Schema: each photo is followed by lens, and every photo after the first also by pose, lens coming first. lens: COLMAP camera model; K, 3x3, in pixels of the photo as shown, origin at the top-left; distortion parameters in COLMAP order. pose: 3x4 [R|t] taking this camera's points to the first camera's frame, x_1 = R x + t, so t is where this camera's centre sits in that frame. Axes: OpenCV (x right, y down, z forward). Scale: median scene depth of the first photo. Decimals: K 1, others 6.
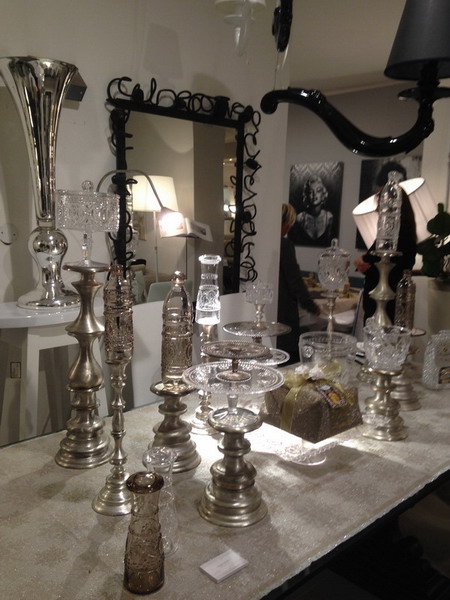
lens RADIAL K [[550.2, 0, 223.6], [0, 550.2, 296.8], [0, 0, 1]] dist [0.125738, -0.204323]
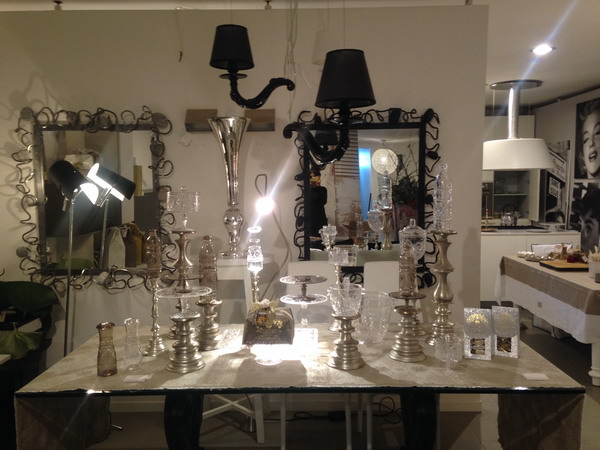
lens RADIAL K [[550.2, 0, 296.6], [0, 550.2, 227.5], [0, 0, 1]] dist [0.125738, -0.204323]
pose [[0.690365, 0.026201, -0.722986, 1.057060], [-0.084893, 0.995374, -0.044990, -0.010972], [0.718463, 0.092437, 0.689396, -0.024995]]
